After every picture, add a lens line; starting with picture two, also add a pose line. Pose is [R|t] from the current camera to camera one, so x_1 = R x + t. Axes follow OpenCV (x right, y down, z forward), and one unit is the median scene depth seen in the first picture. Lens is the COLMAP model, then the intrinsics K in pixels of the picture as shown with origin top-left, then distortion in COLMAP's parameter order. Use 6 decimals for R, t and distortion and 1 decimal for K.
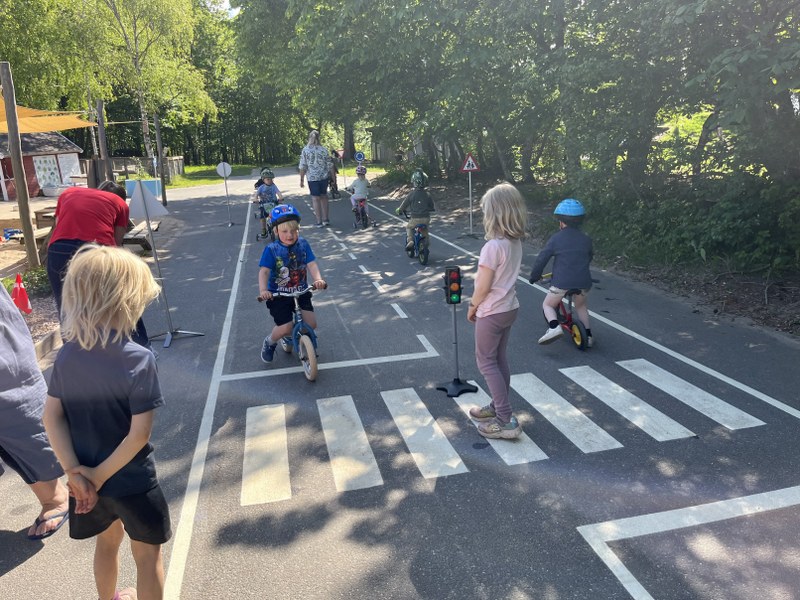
lens RADIAL K [[590.4, 0, 400.1], [0, 590.4, 315.8], [0, 0, 1]] dist [0.005526, 0.005176]
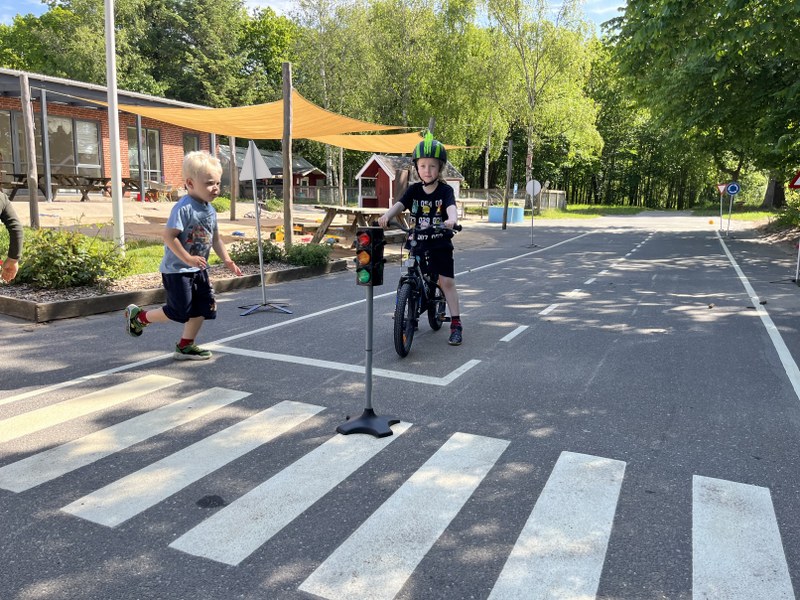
lens RADIAL K [[590.4, 0, 400.1], [0, 590.4, 315.8], [0, 0, 1]] dist [0.005526, 0.005176]
pose [[0.795783, 0.171361, -0.580831, 0.391029], [-0.210100, 0.977680, 0.000589, 0.000655], [0.567968, 0.121564, 0.814024, 0.409049]]
